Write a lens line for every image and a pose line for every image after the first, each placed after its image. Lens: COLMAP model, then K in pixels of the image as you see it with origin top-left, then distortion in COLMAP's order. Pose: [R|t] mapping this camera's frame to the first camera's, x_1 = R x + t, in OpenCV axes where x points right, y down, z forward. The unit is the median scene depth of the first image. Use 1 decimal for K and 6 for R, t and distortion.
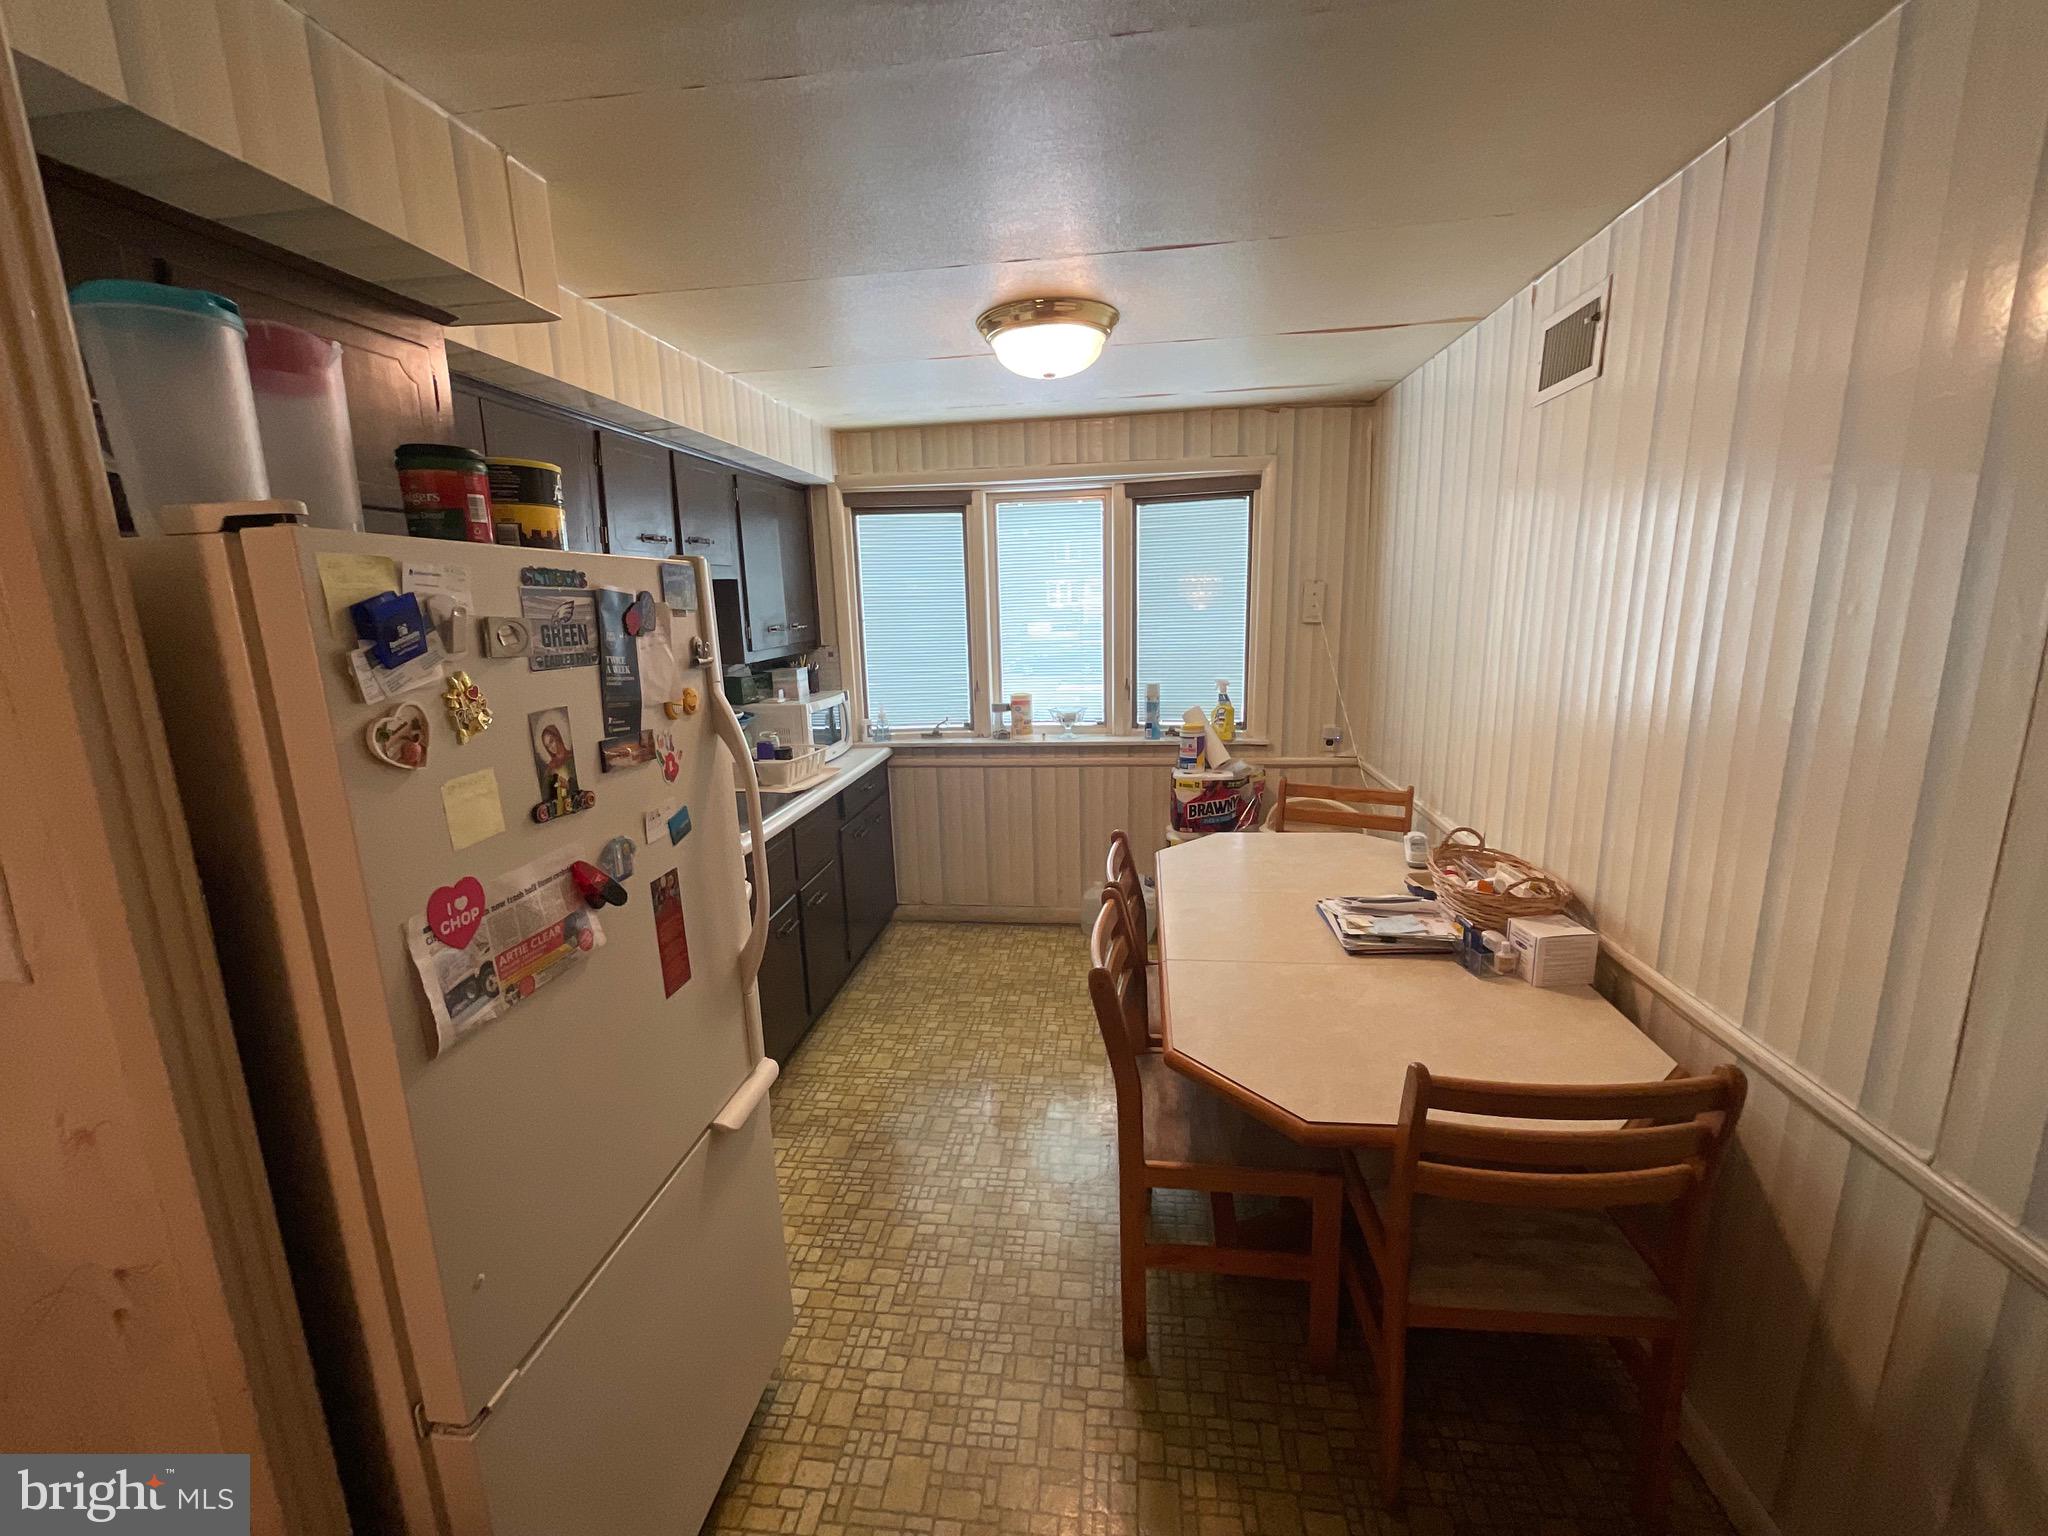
lens RADIAL K [[849.1, 0, 1043.1], [0, 849.1, 768.5], [0, 0, 1]] dist [-0.000812, 0.001685]
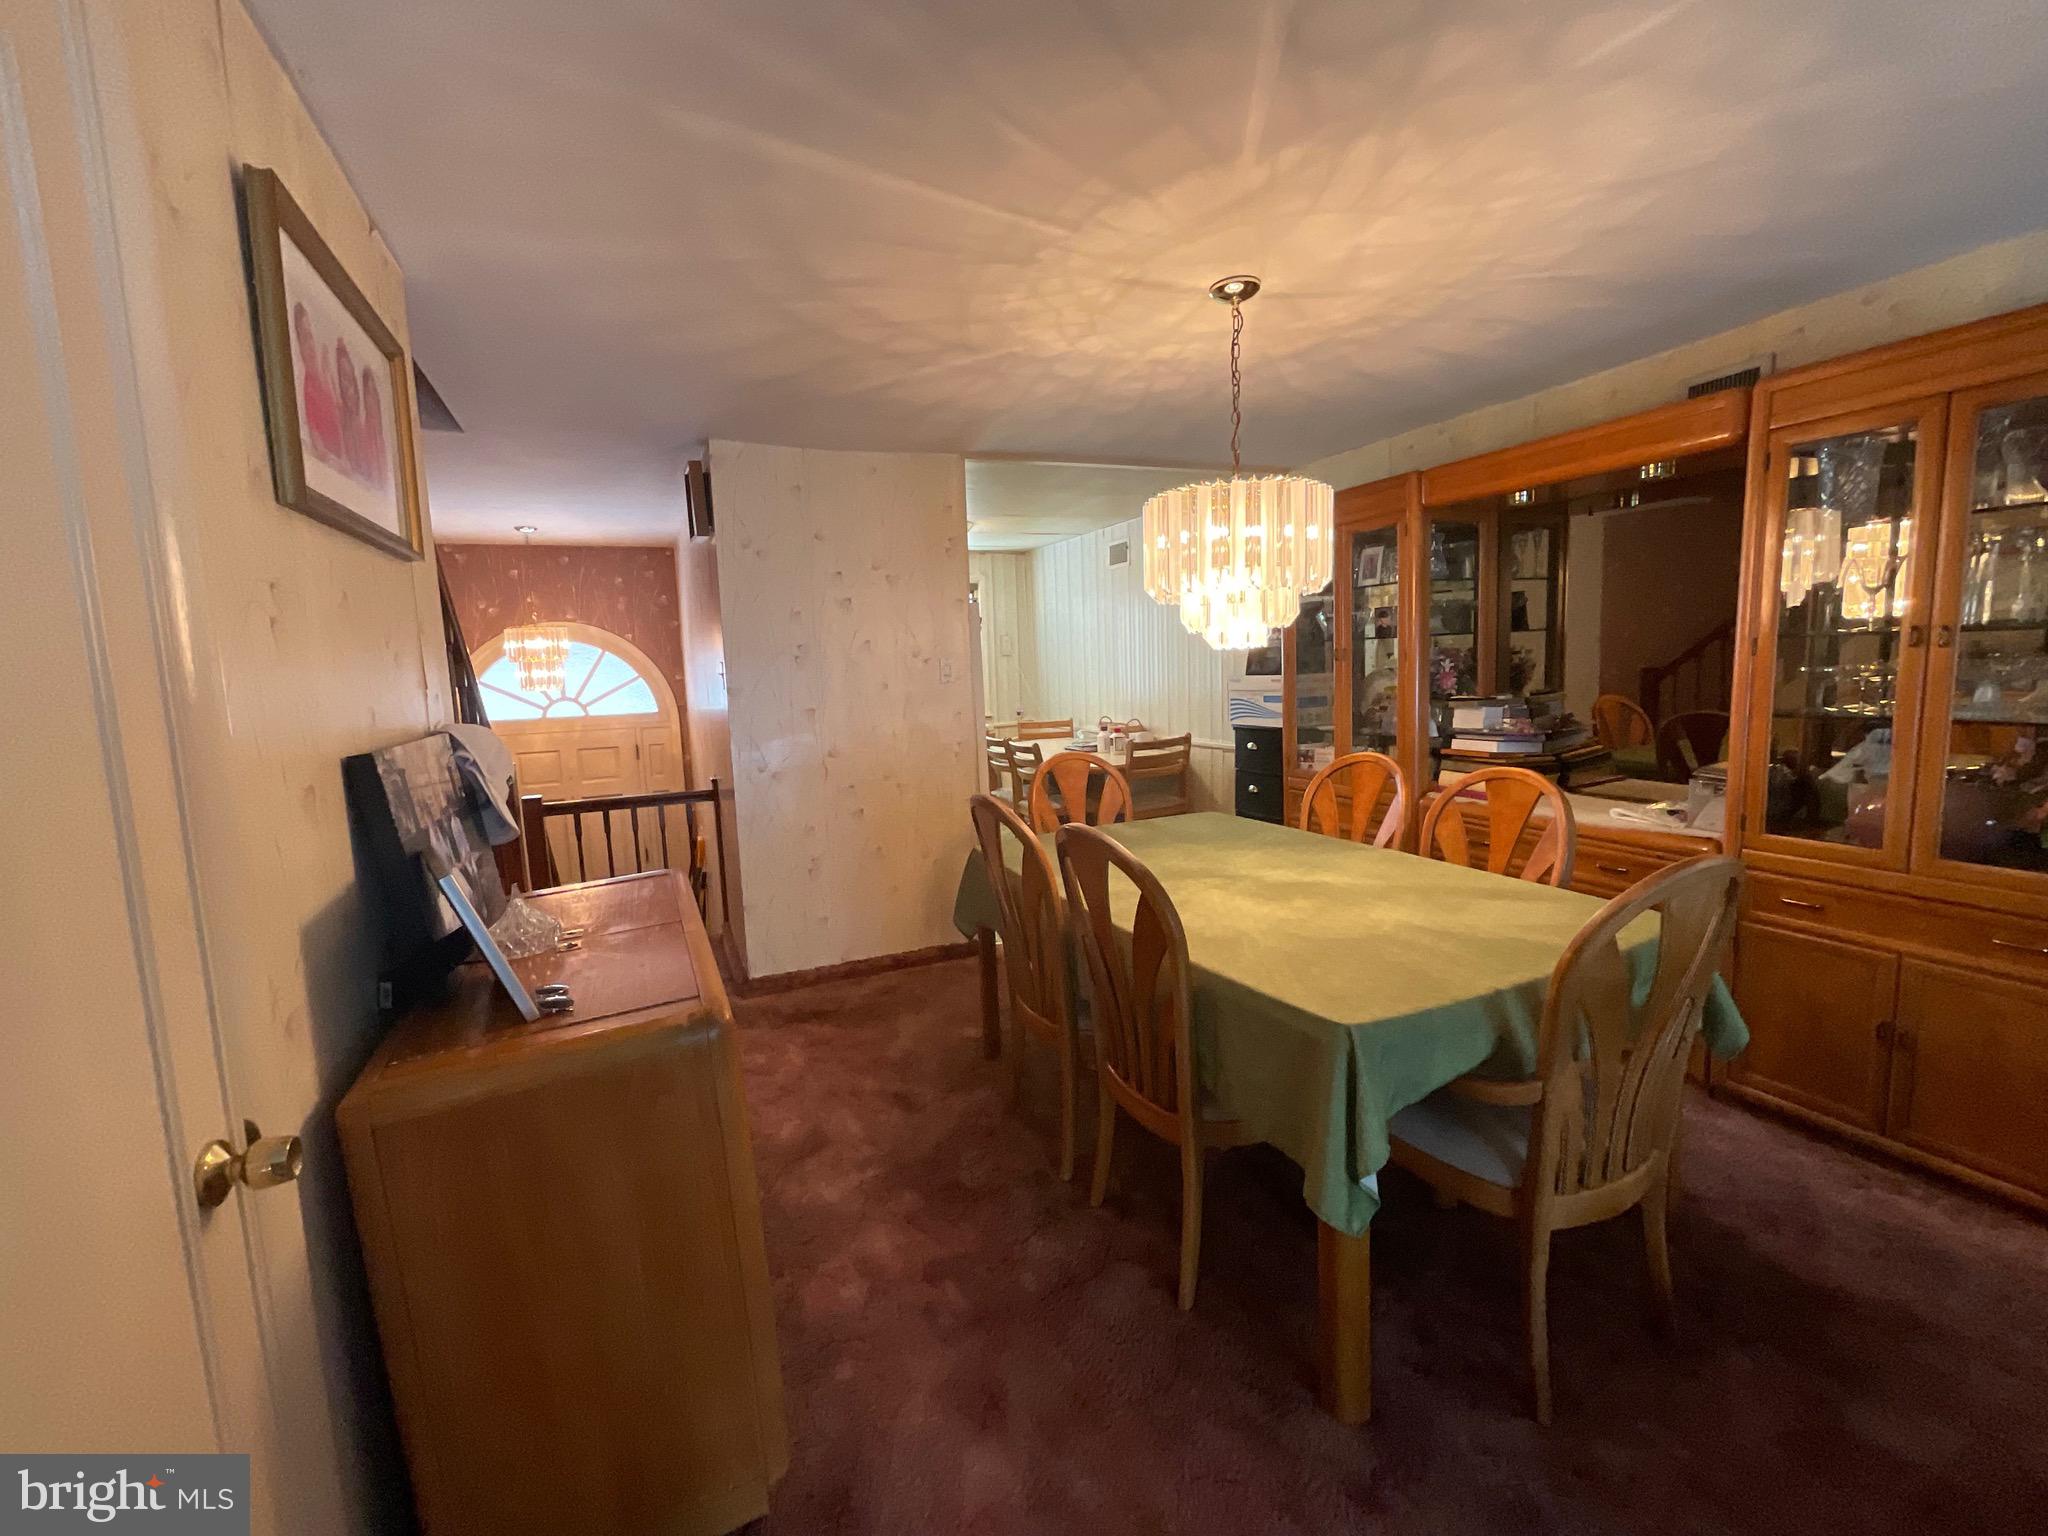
lens RADIAL K [[849.1, 0, 1028.1], [0, 849.1, 755.8], [0, 0, 1]] dist [-0.000812, 0.001685]
pose [[0.857246, -0.065185, 0.510764, -1.265407], [0.118479, 0.990309, -0.072465, 0.404142], [-0.501090, 0.122635, 0.856662, -1.361583]]
